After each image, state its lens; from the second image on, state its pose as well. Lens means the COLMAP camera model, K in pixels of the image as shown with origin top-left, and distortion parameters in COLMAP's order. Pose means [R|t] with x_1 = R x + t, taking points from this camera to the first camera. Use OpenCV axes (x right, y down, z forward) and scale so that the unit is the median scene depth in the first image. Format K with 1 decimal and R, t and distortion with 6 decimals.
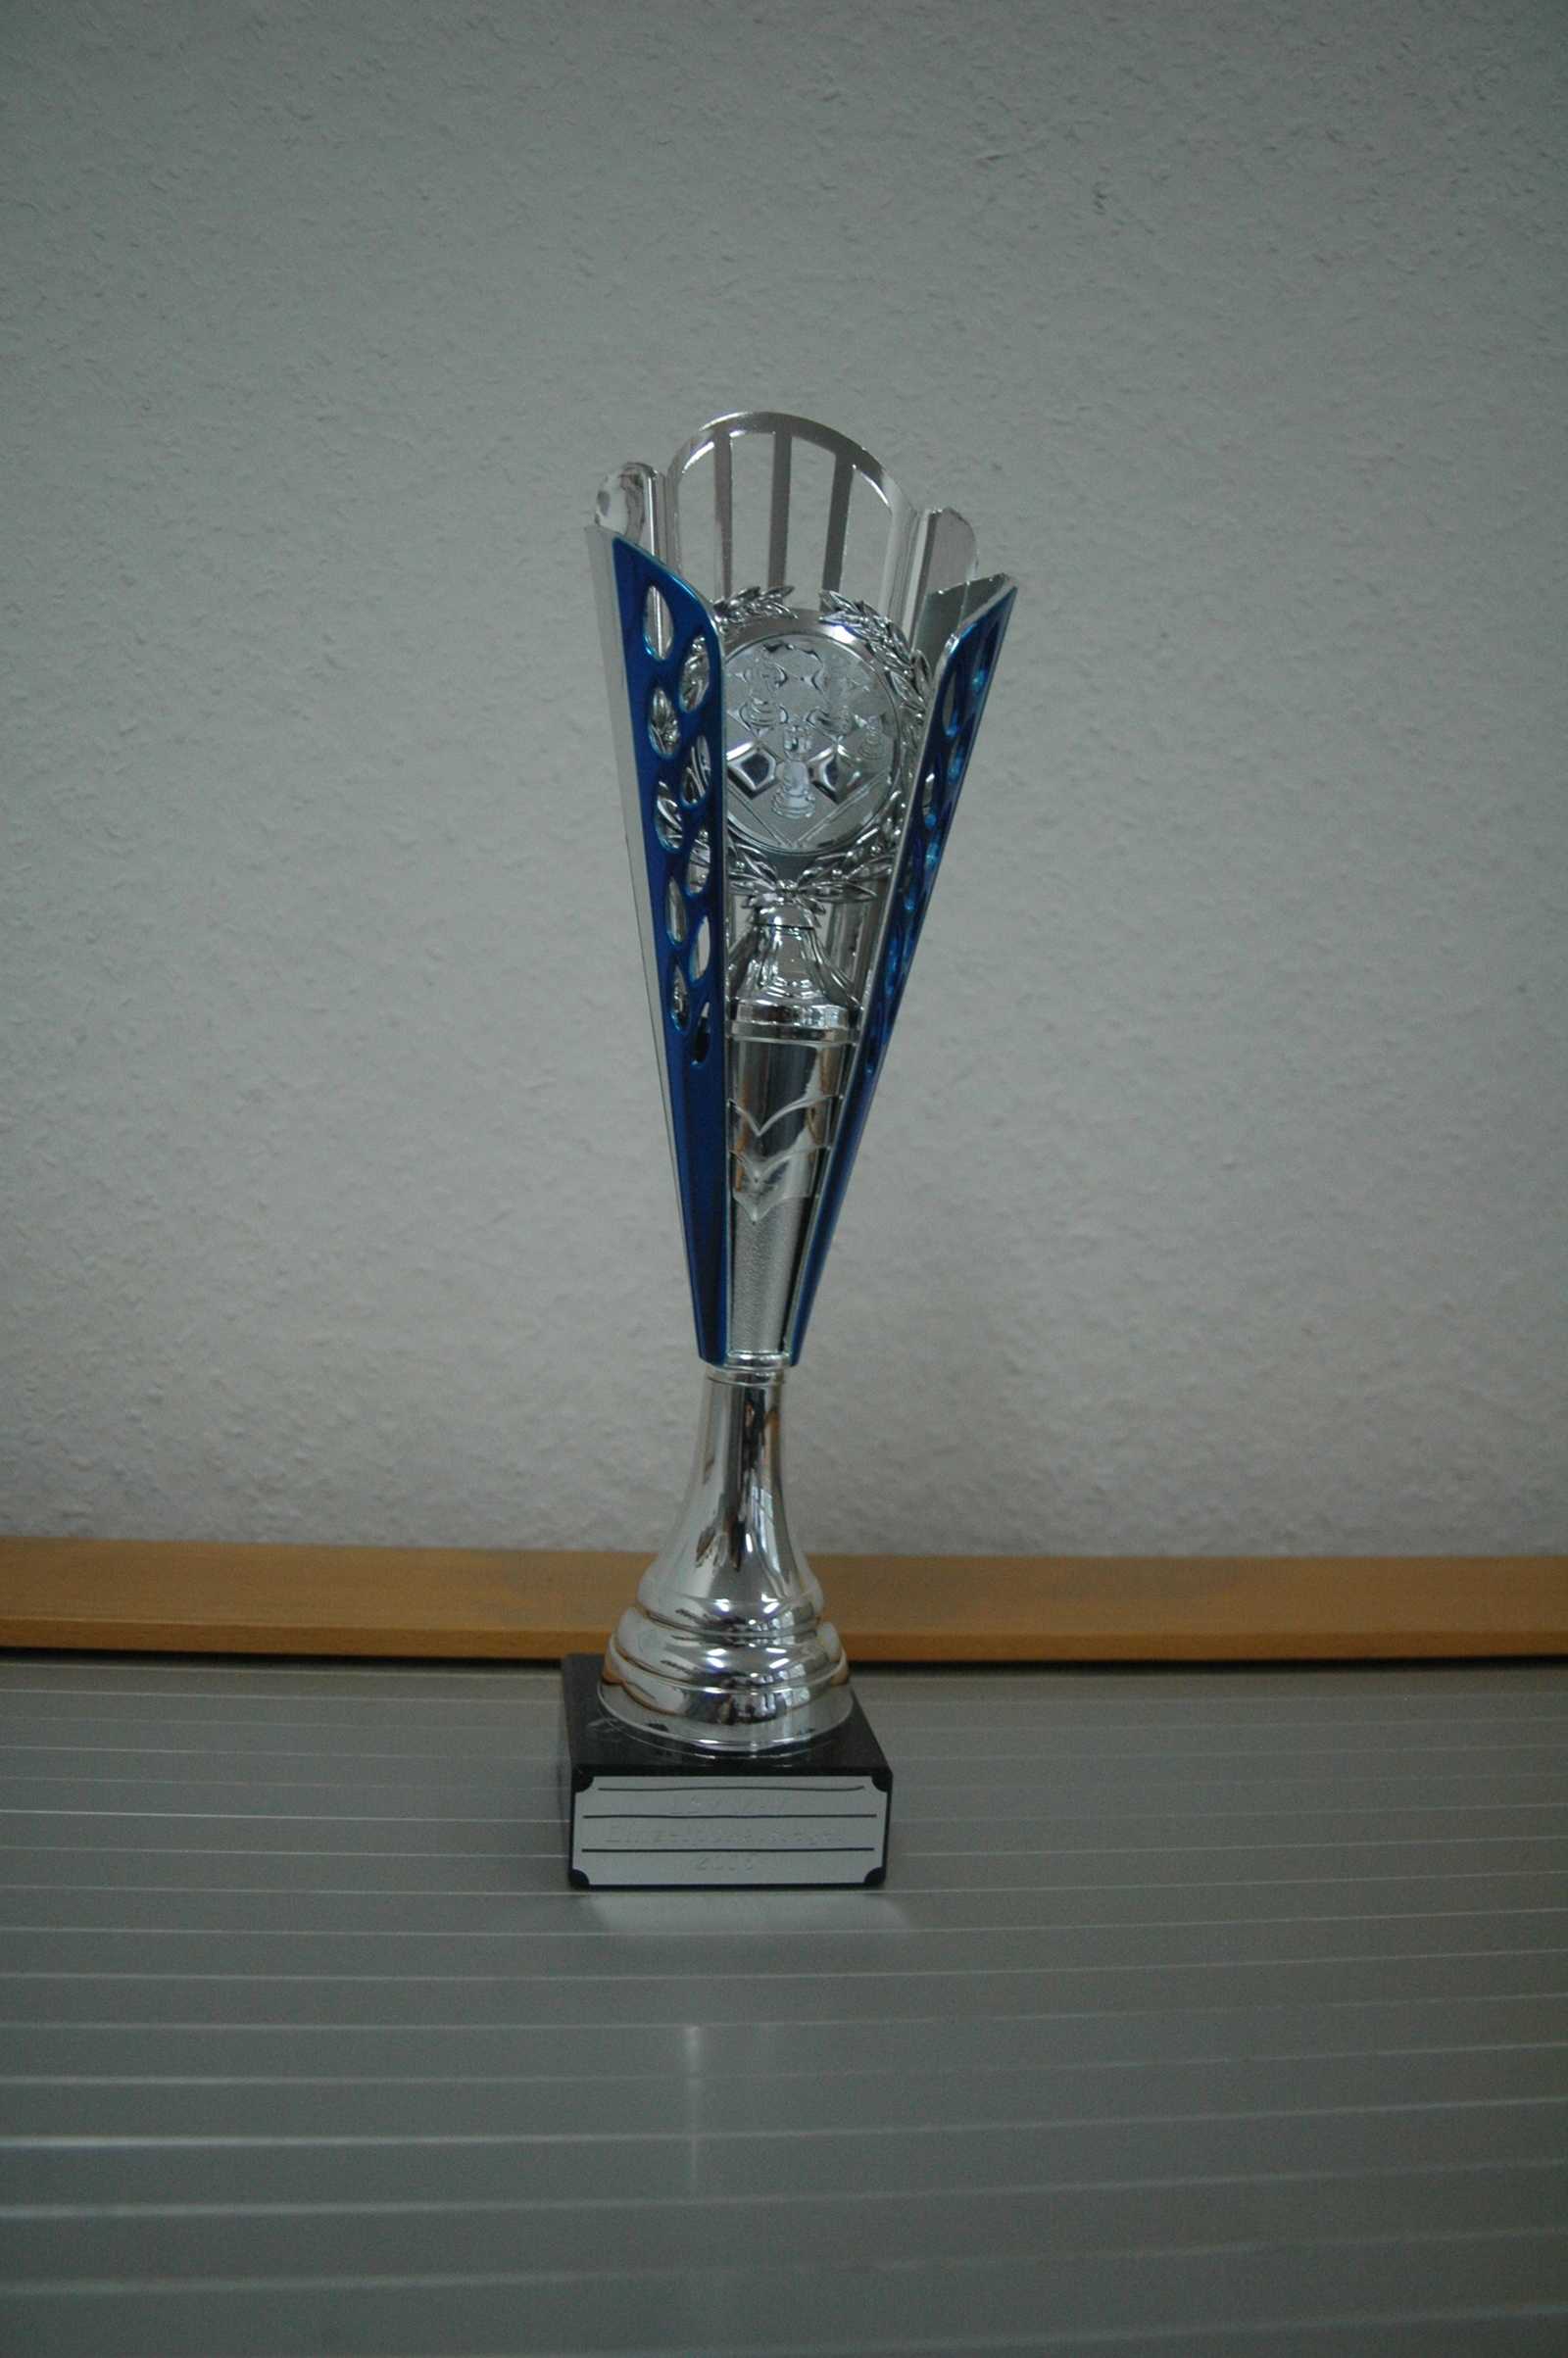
lens RADIAL K [[2078.4, 0, 740.6], [0, 2078.4, 1178.2], [0, 0, 1]] dist [-0.165761, 0.161550]
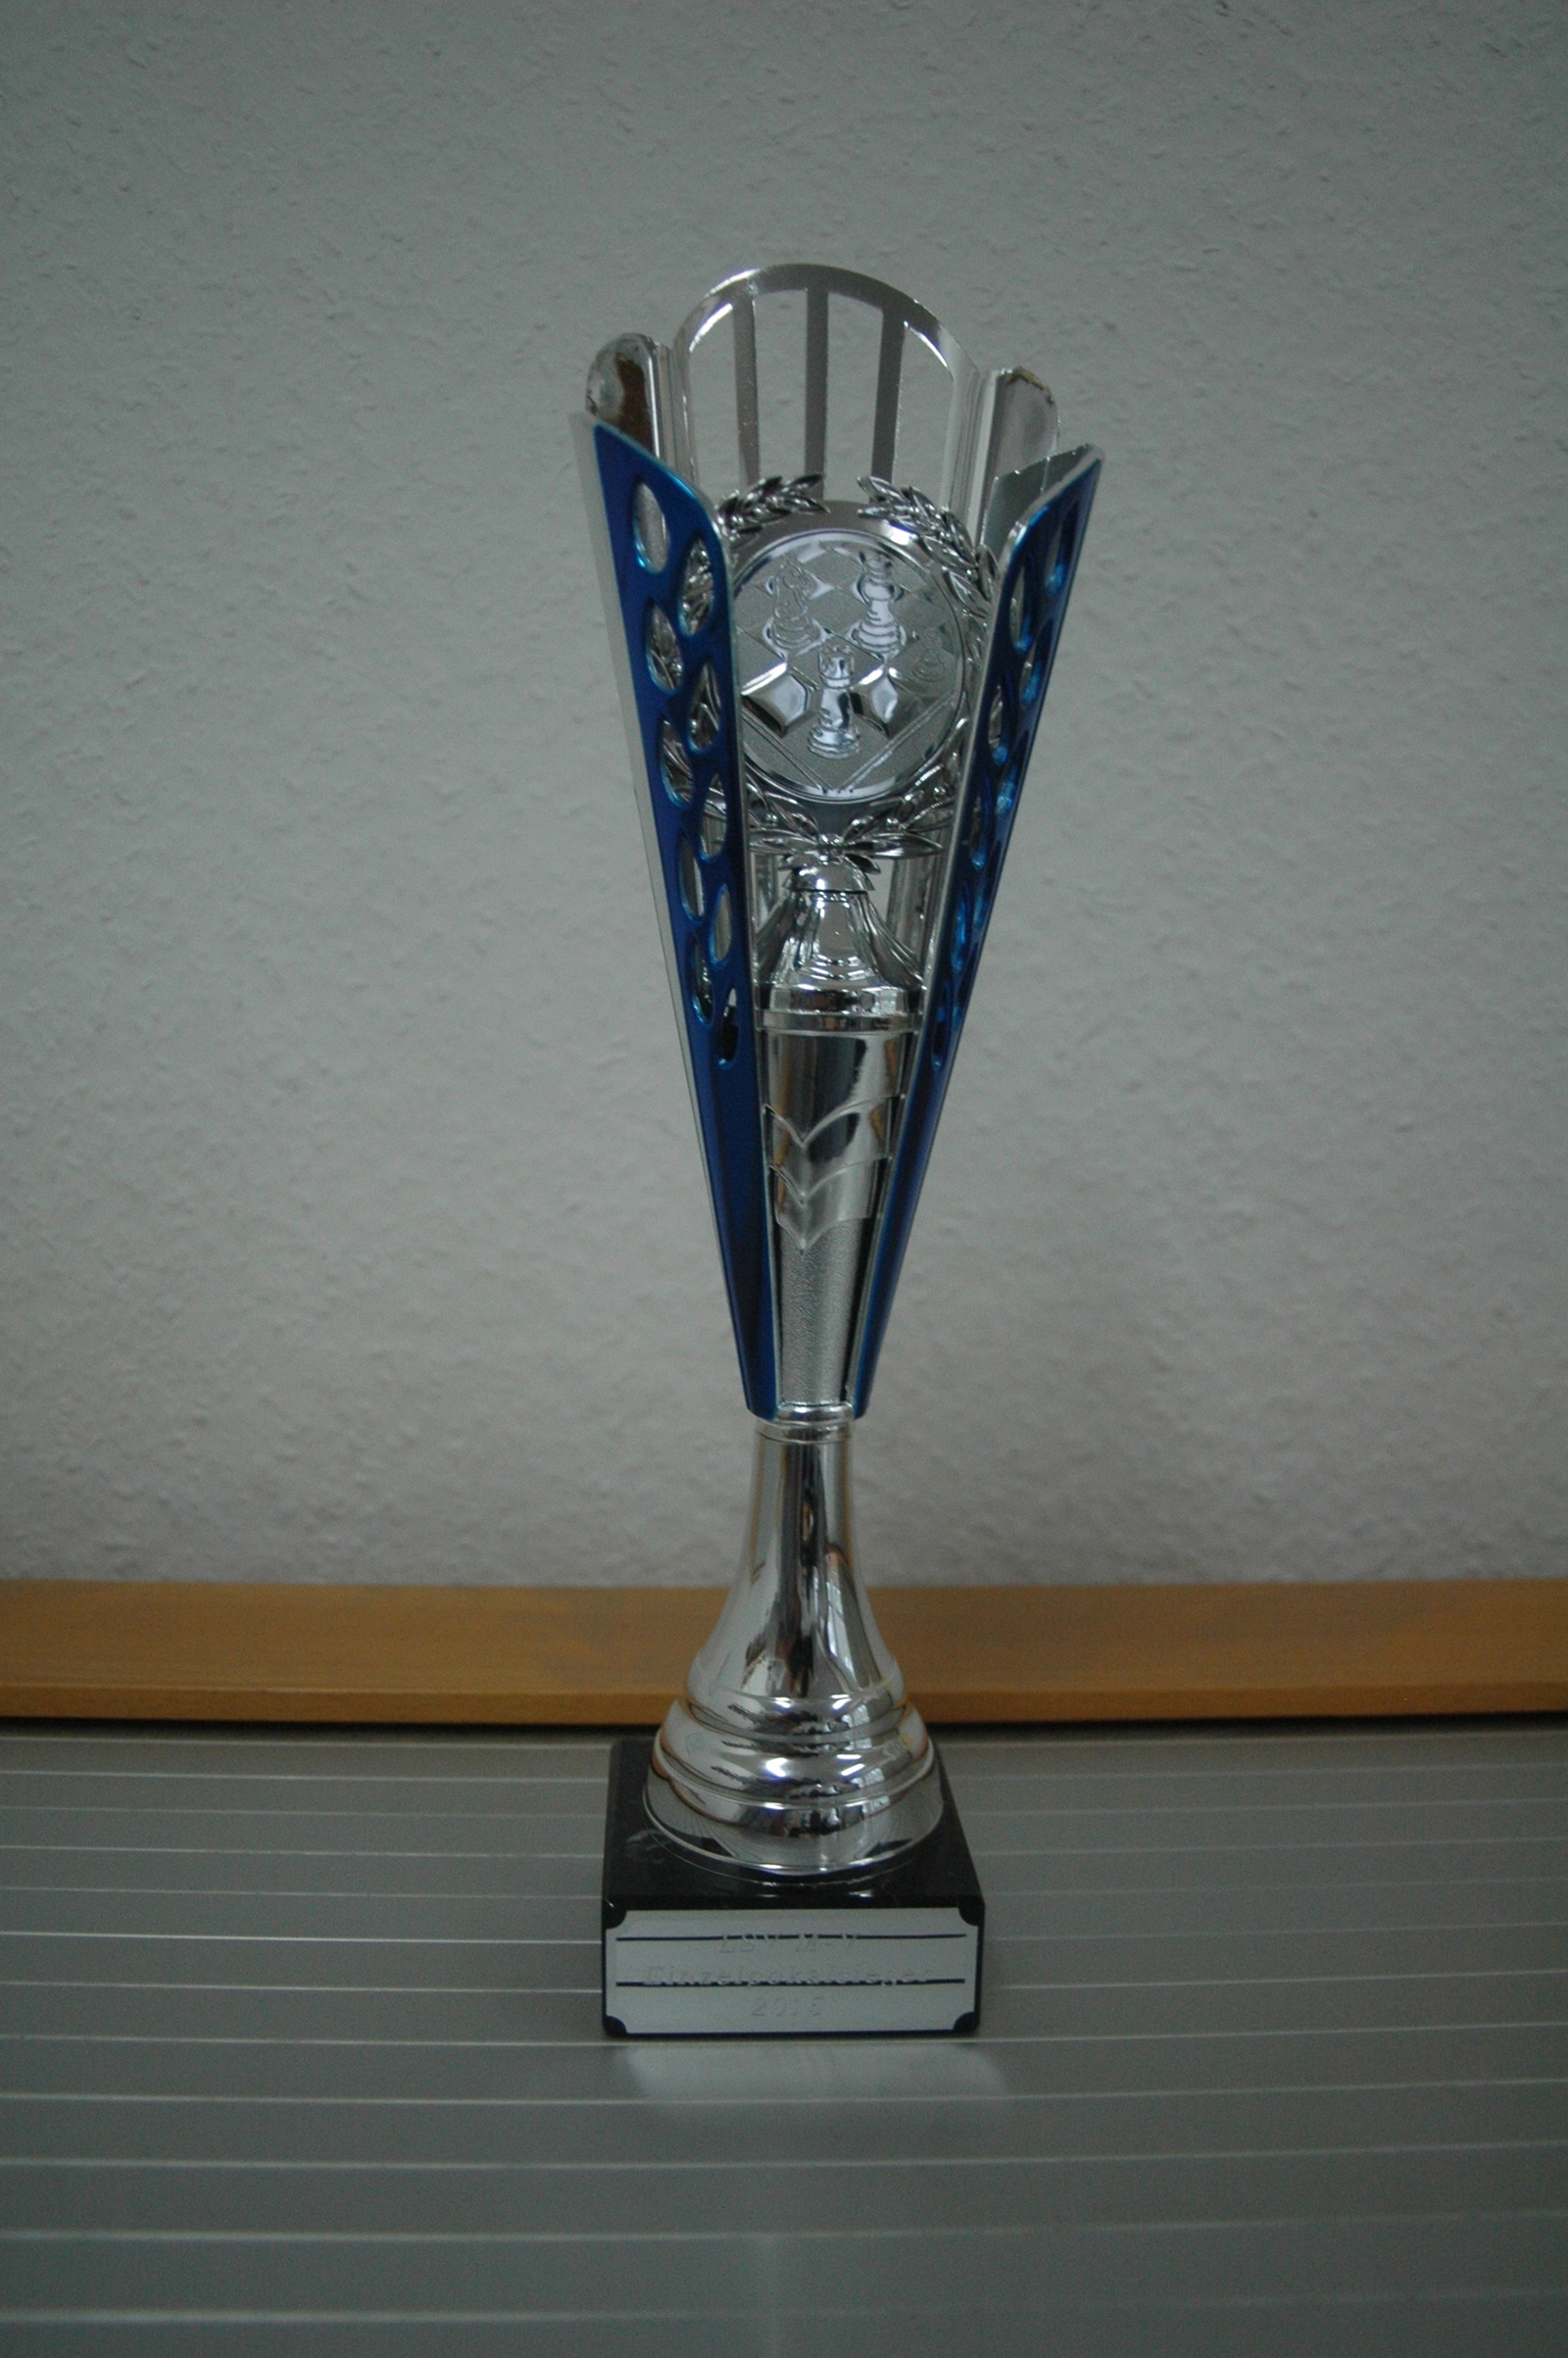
lens RADIAL K [[2078.4, 0, 740.6], [0, 2078.4, 1178.2], [0, 0, 1]] dist [-0.165761, 0.161550]
pose [[0.995028, -0.025906, -0.096170, 0.043844], [0.029858, 0.998758, 0.039890, -0.029200], [0.095017, -0.042563, 0.994565, 0.123609]]
